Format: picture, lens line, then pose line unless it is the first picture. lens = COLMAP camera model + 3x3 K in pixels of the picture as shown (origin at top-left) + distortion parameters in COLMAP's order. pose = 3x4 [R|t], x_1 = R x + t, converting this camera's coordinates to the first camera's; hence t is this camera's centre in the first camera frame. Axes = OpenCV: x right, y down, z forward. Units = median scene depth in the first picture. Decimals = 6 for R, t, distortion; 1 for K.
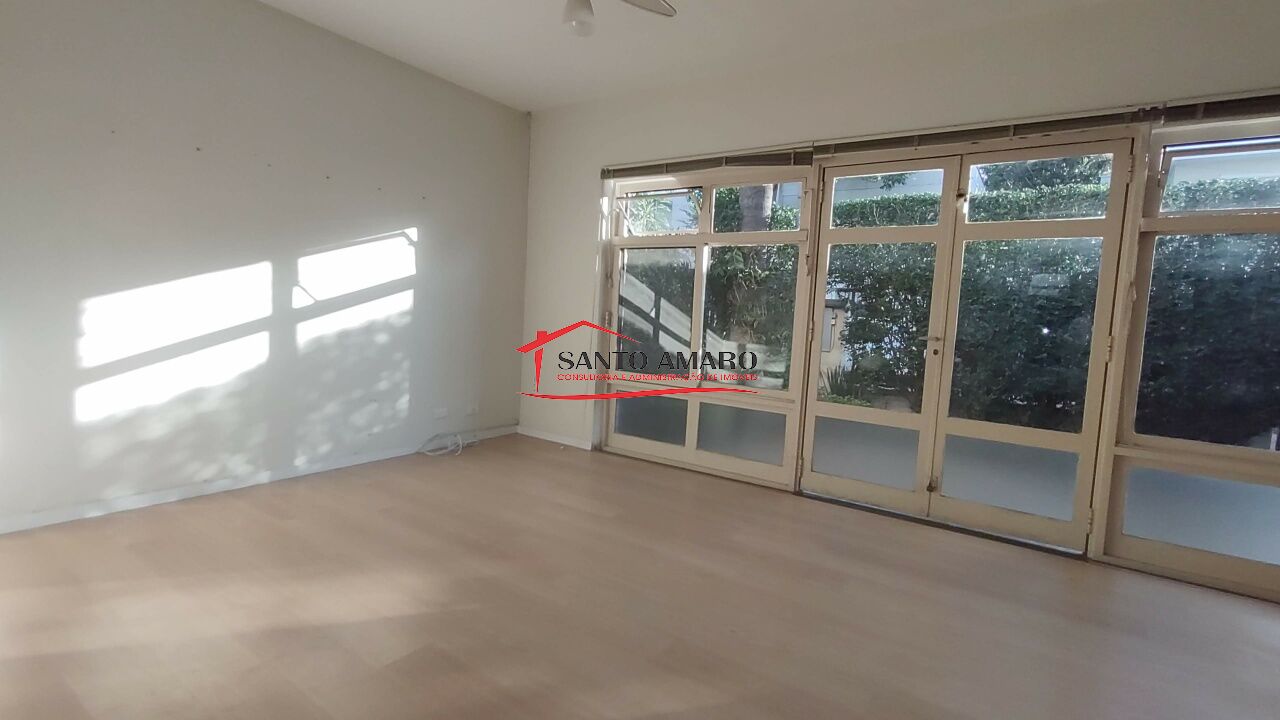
lens RADIAL K [[587.3, 0, 646.0], [0, 587.3, 357.3], [0, 0, 1]] dist [0.004079, 0.001706]
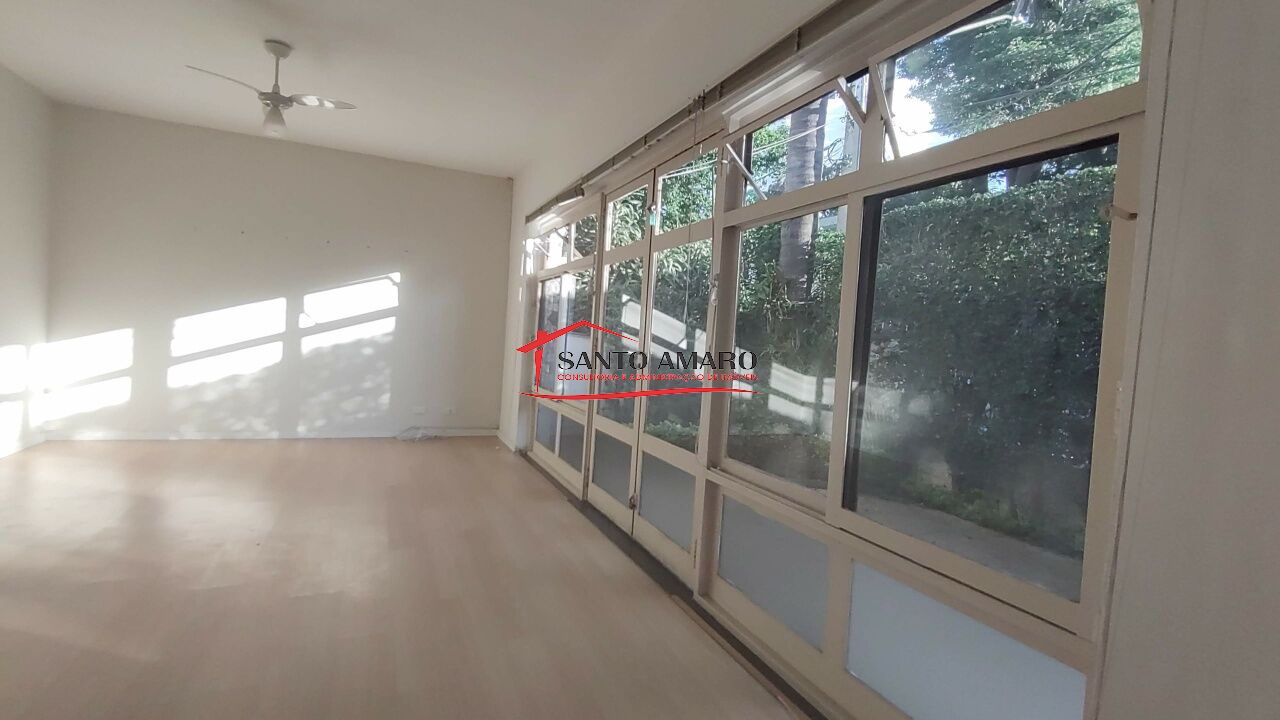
lens RADIAL K [[587.3, 0, 642.5], [0, 587.3, 356.5], [0, 0, 1]] dist [0.004079, 0.001706]
pose [[0.852067, 0.018267, -0.523114, 0.908159], [-0.062142, 0.995853, -0.066445, 0.035966], [0.519731, 0.089123, 0.849668, 0.151470]]
